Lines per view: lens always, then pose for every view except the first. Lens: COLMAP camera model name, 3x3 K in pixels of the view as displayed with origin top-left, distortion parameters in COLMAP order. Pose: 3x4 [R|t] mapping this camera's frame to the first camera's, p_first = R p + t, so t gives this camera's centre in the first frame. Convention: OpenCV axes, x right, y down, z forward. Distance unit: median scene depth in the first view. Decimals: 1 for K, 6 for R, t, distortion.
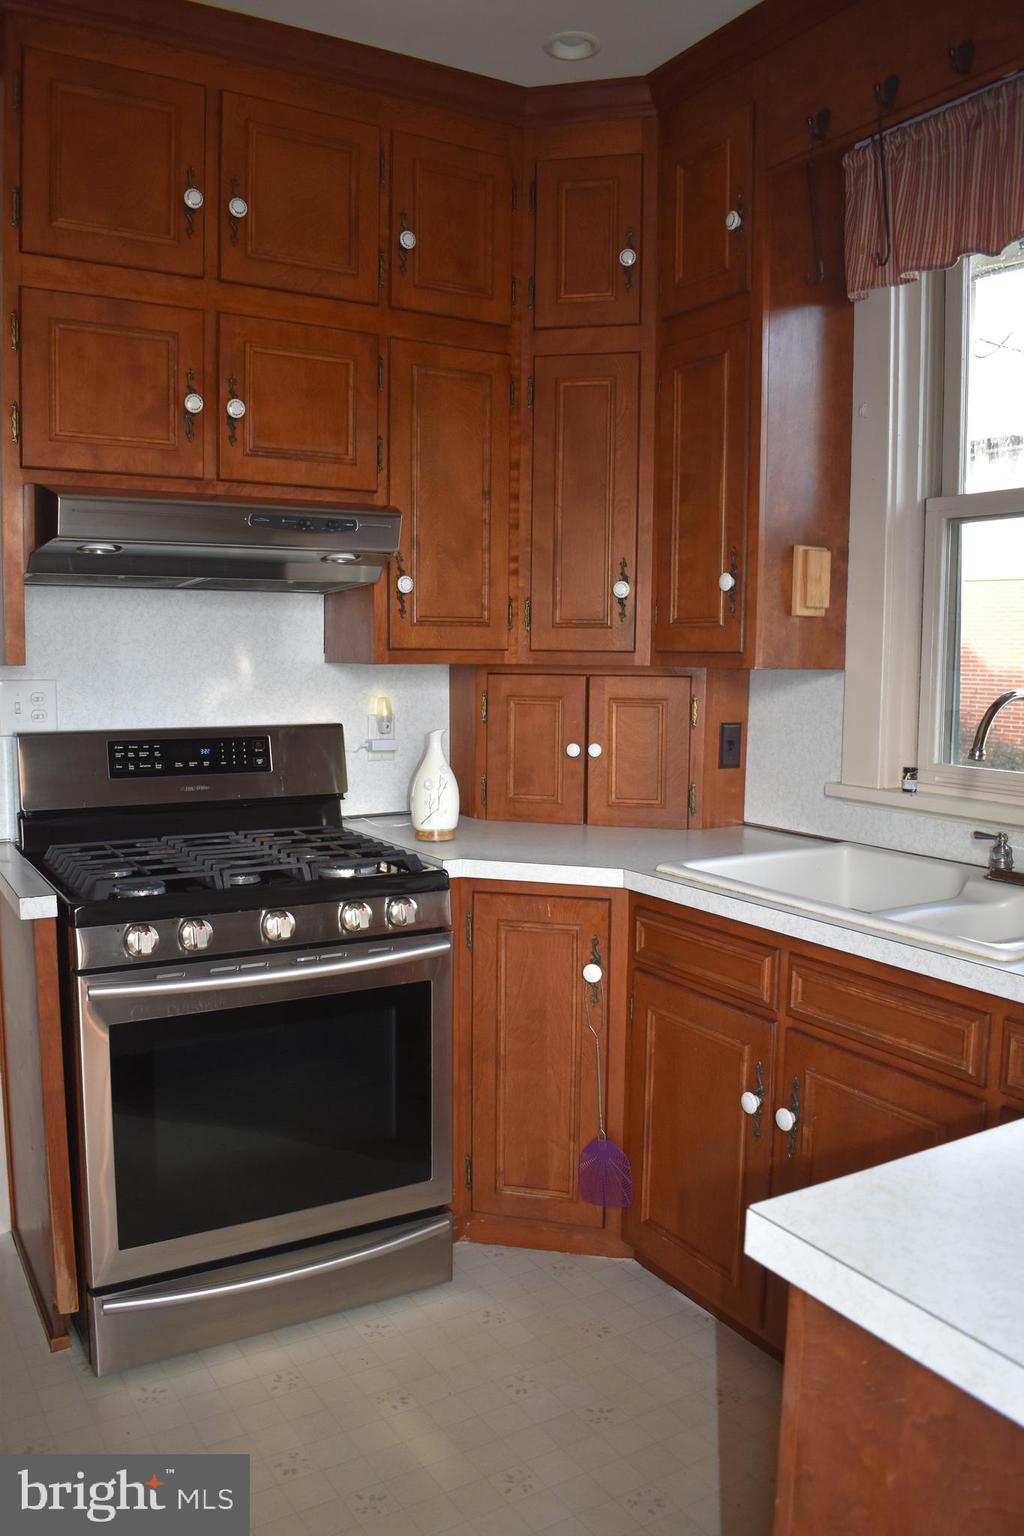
lens RADIAL K [[1206.2, 0, 513.2], [0, 1206.2, 770.7], [0, 0, 1]] dist [-0.083336, -0.009643]
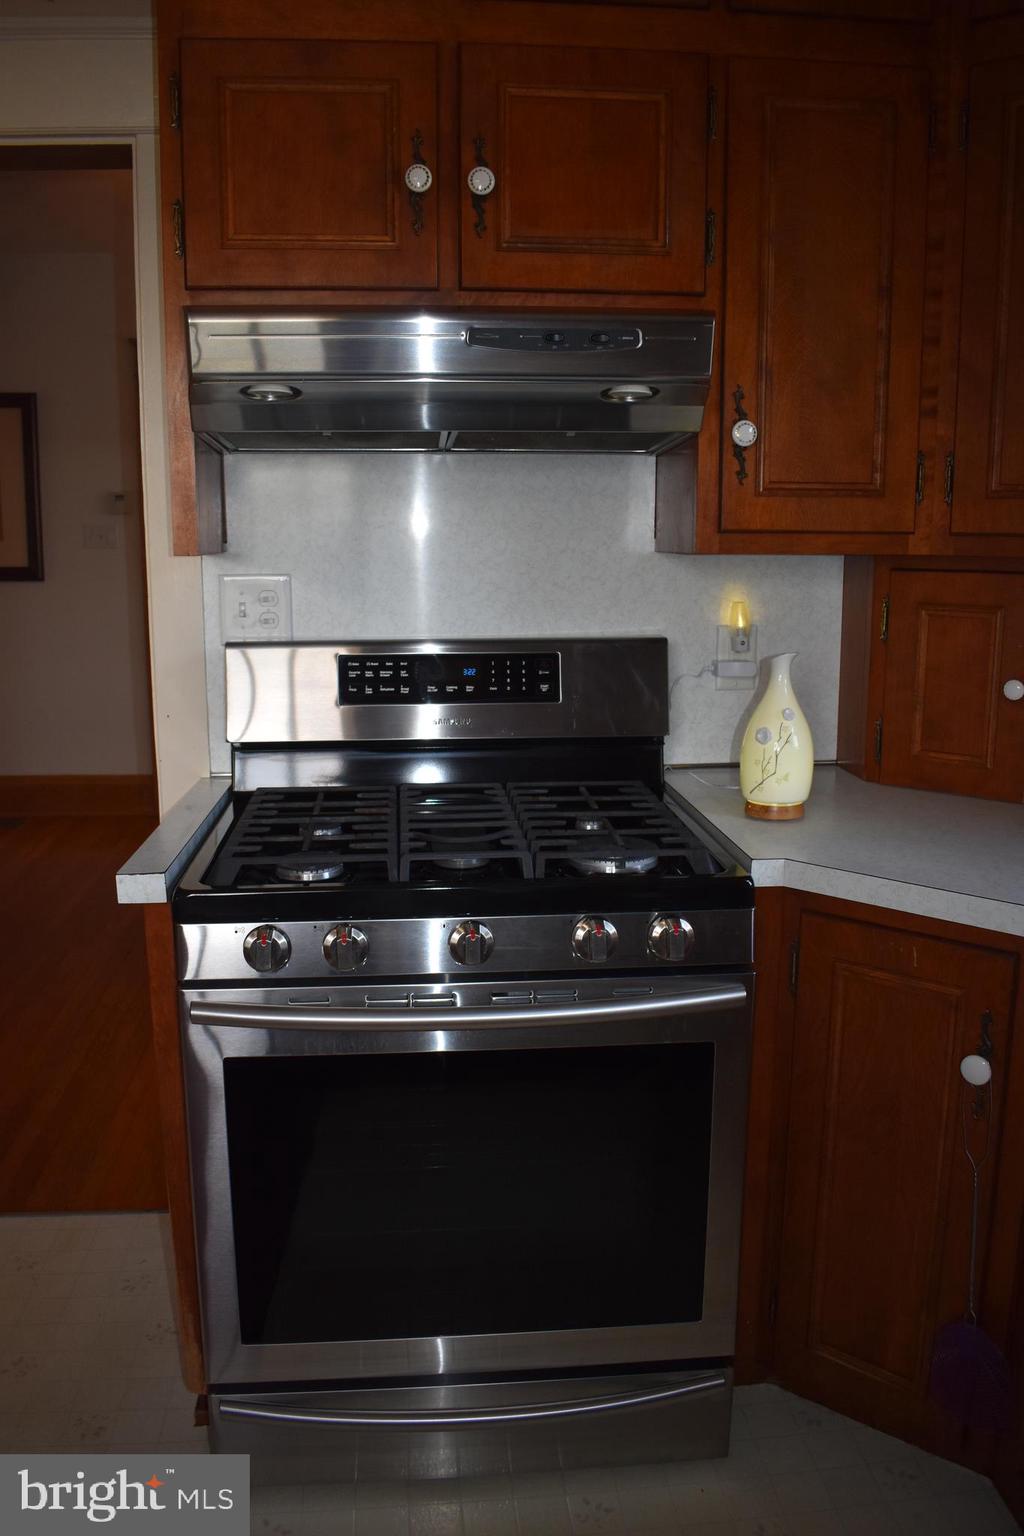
lens RADIAL K [[1206.2, 0, 508.8], [0, 1206.2, 764.6], [0, 0, 1]] dist [-0.083336, -0.009643]
pose [[0.899769, 0.072331, -0.430329, 0.090394], [-0.035414, 0.995018, 0.093198, -0.029483], [0.434926, -0.068618, 0.897848, 0.336370]]
